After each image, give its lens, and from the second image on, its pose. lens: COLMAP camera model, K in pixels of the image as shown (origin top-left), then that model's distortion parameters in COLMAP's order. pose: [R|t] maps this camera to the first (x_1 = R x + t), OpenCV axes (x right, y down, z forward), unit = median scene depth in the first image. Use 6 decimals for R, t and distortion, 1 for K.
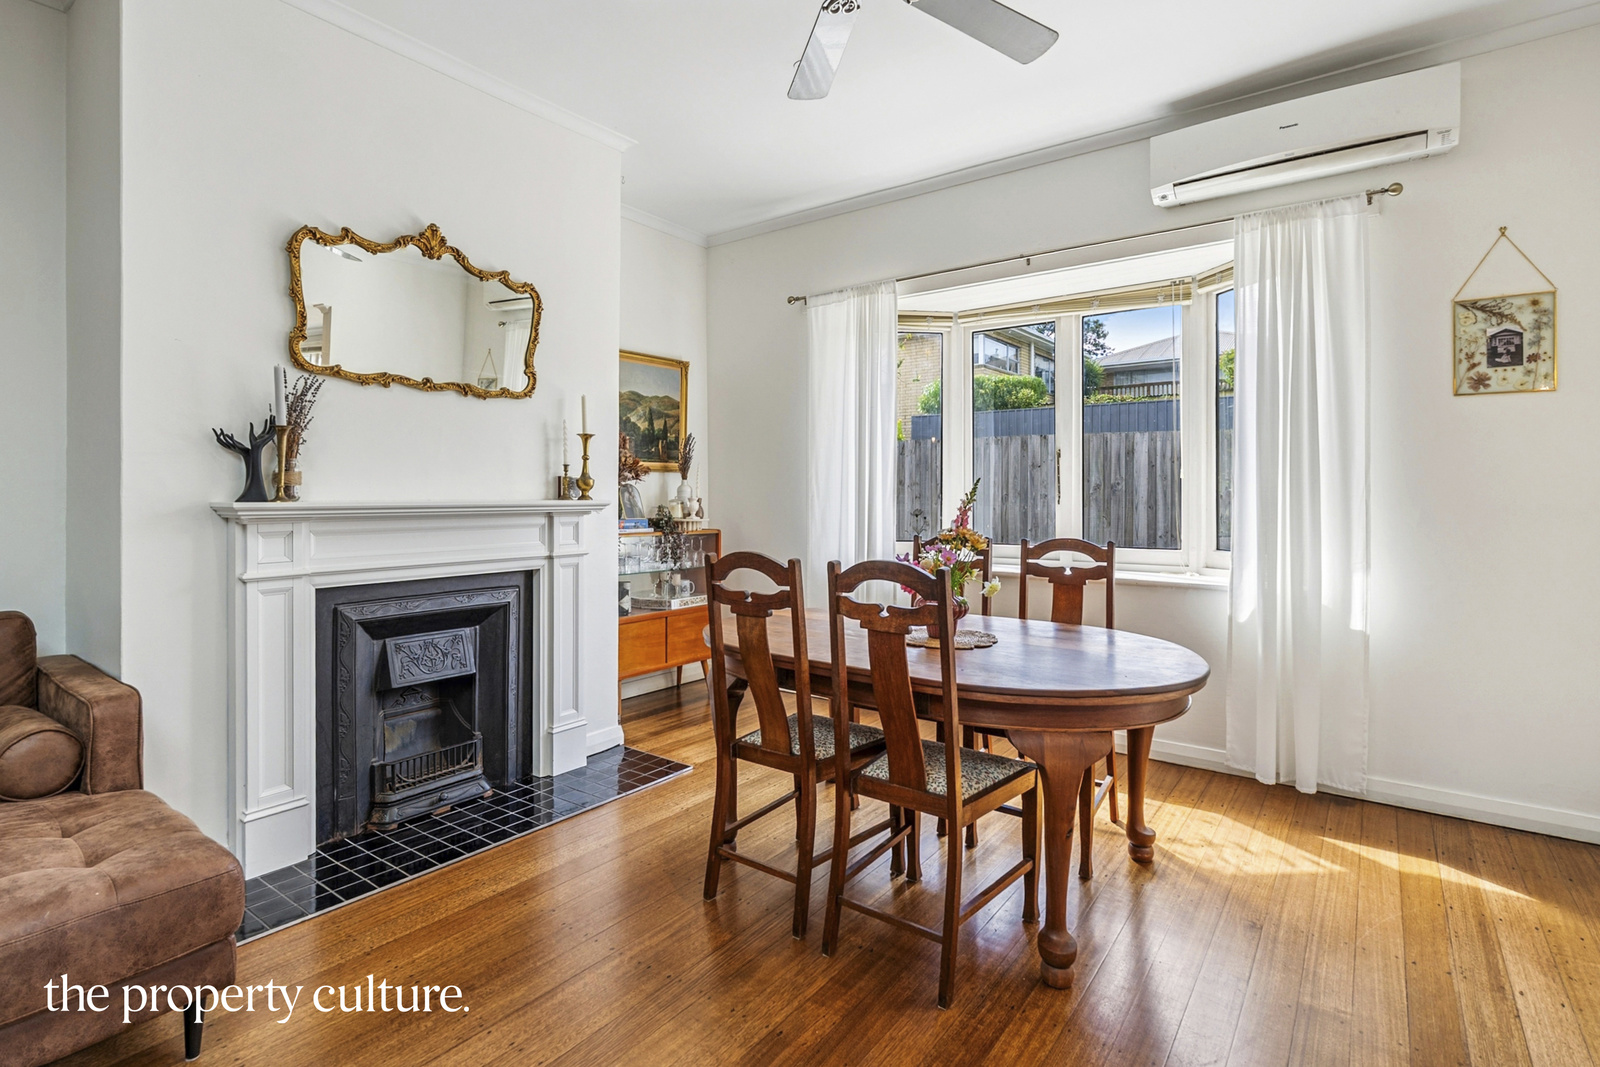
lens RADIAL K [[795.0, 0, 788.0], [0, 795.0, 493.5], [0, 0, 1]] dist [0.001741, 0.000133]
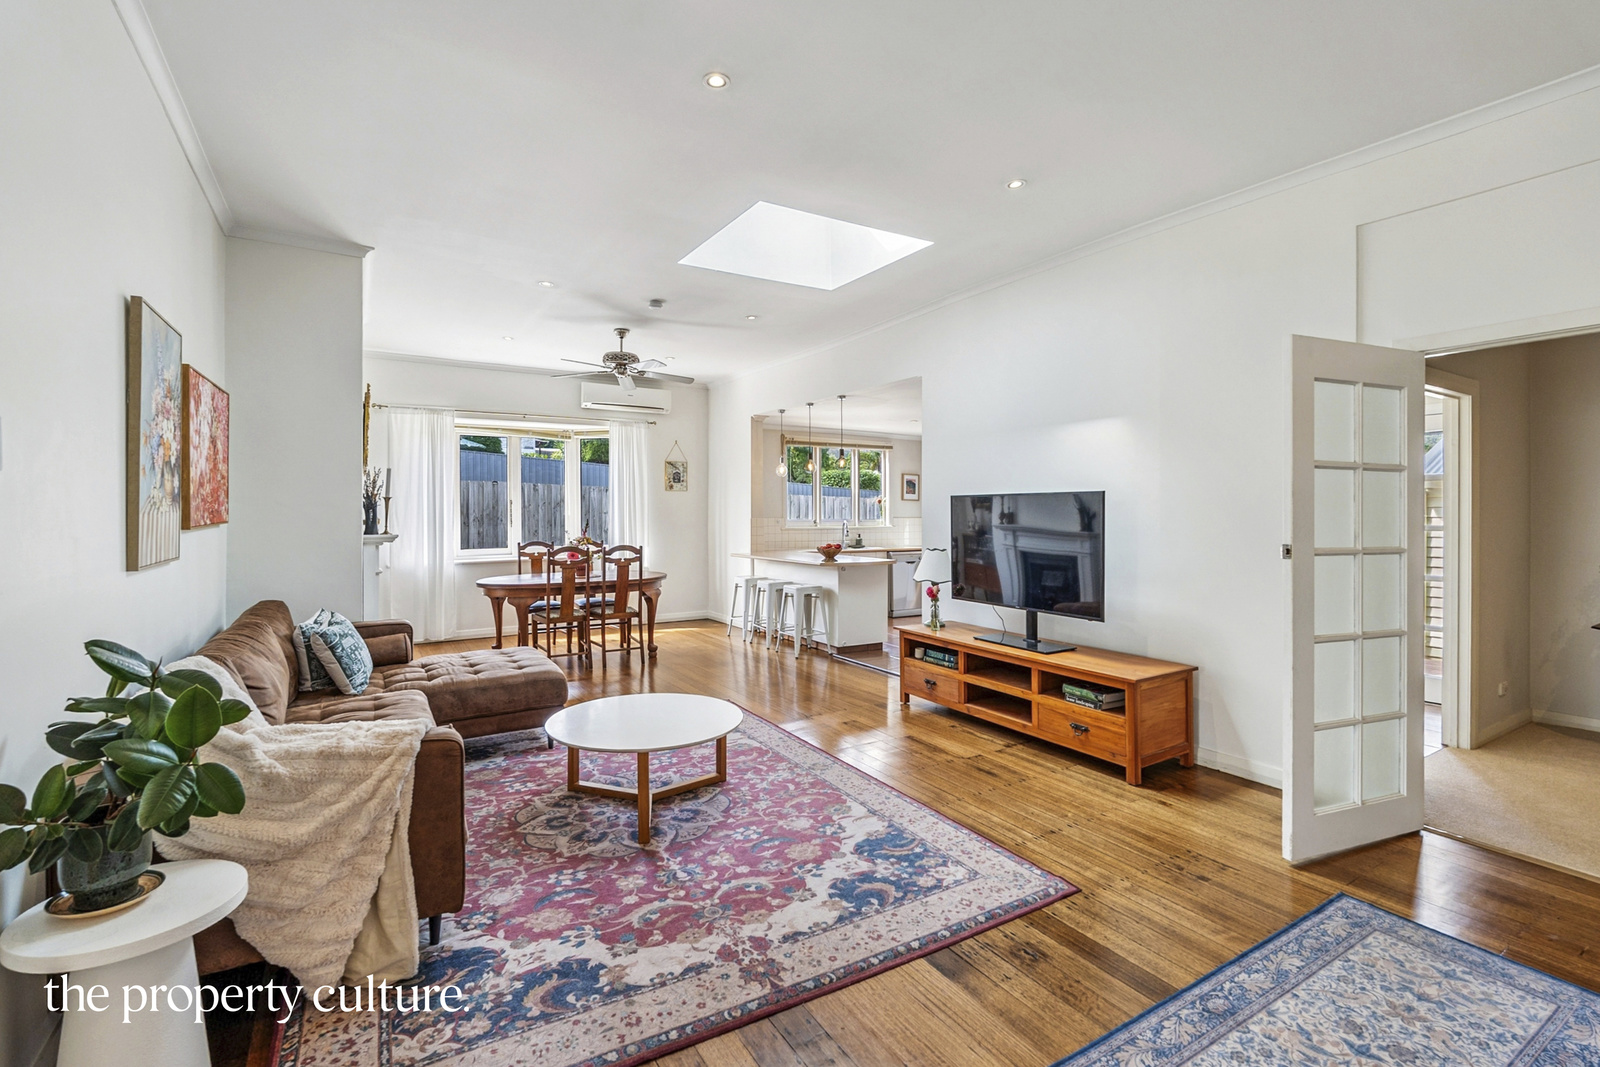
lens RADIAL K [[724.4, 0, 796.5], [0, 724.4, 512.2], [0, 0, 1]] dist [-0.005325, 0.001614]
pose [[0.368285, -0.002608, 0.929709, -1.704141], [0.000517, 0.999996, 0.002600, -0.043180], [-0.929713, -0.000477, 0.368285, -0.573361]]
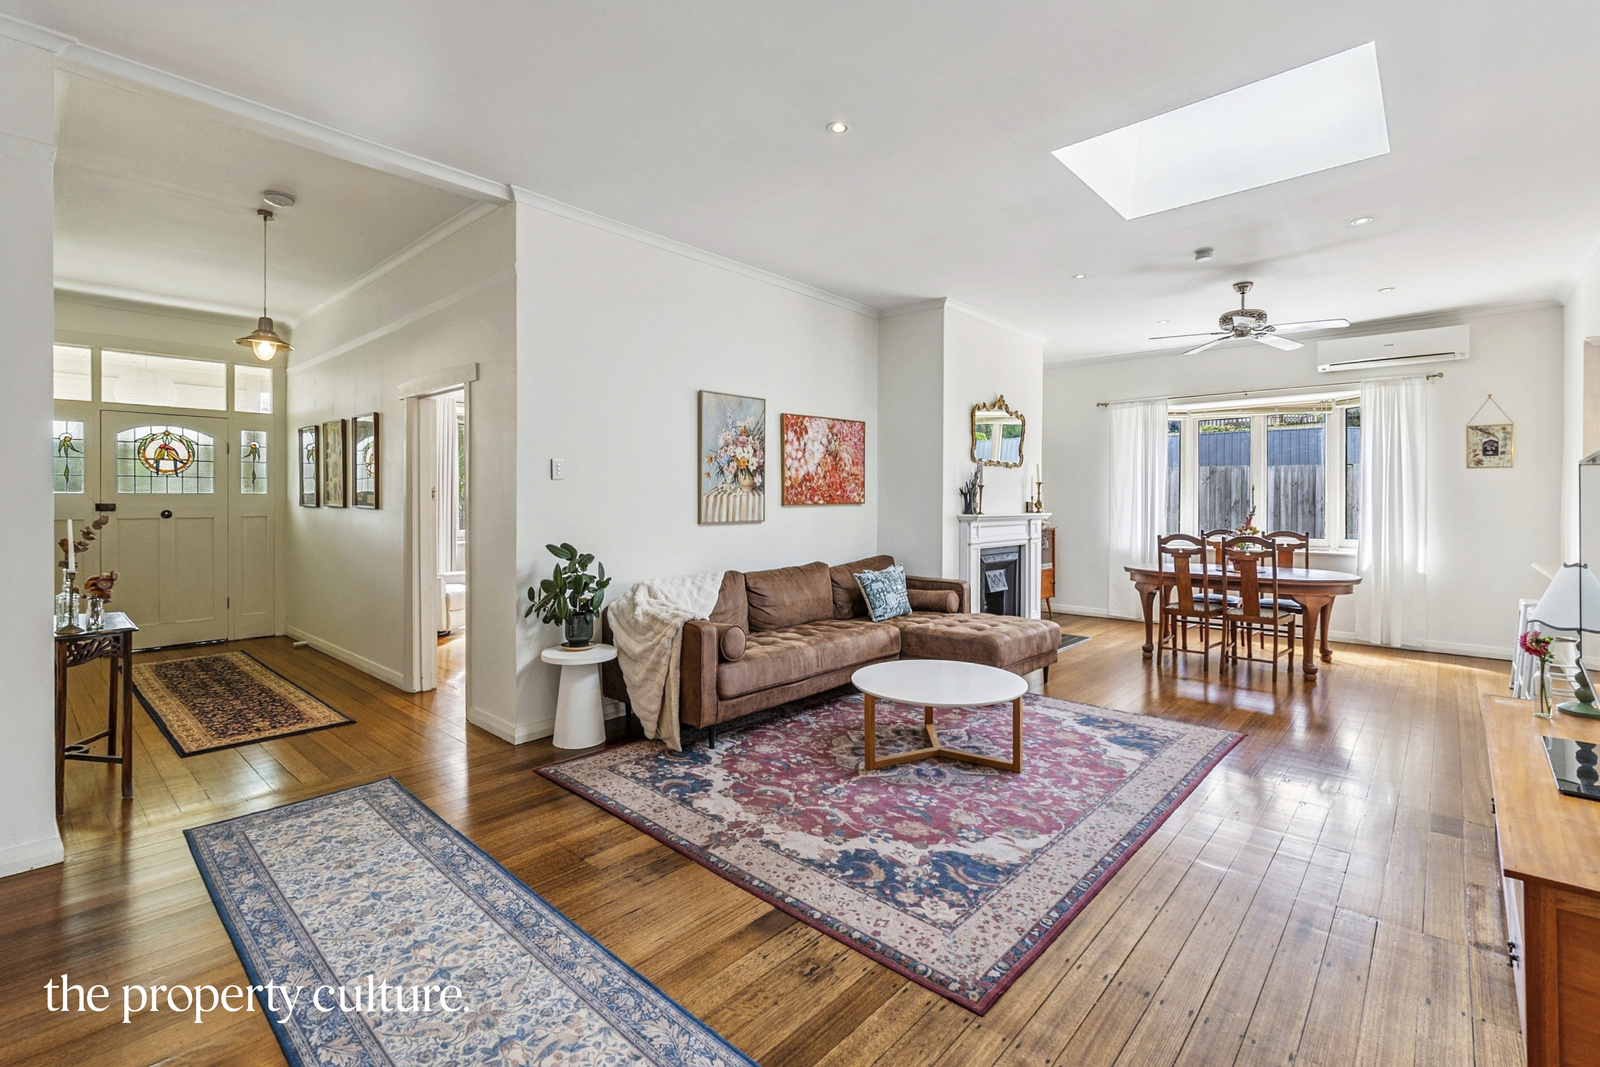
lens RADIAL K [[724.4, 0, 805.1], [0, 724.4, 504.1], [0, 0, 1]] dist [-0.005325, 0.001614]
pose [[0.996165, 0.001145, -0.087485, -0.858577], [-0.000728, 0.999988, 0.004794, -0.029765], [0.087489, -0.004712, 0.996154, -1.211022]]
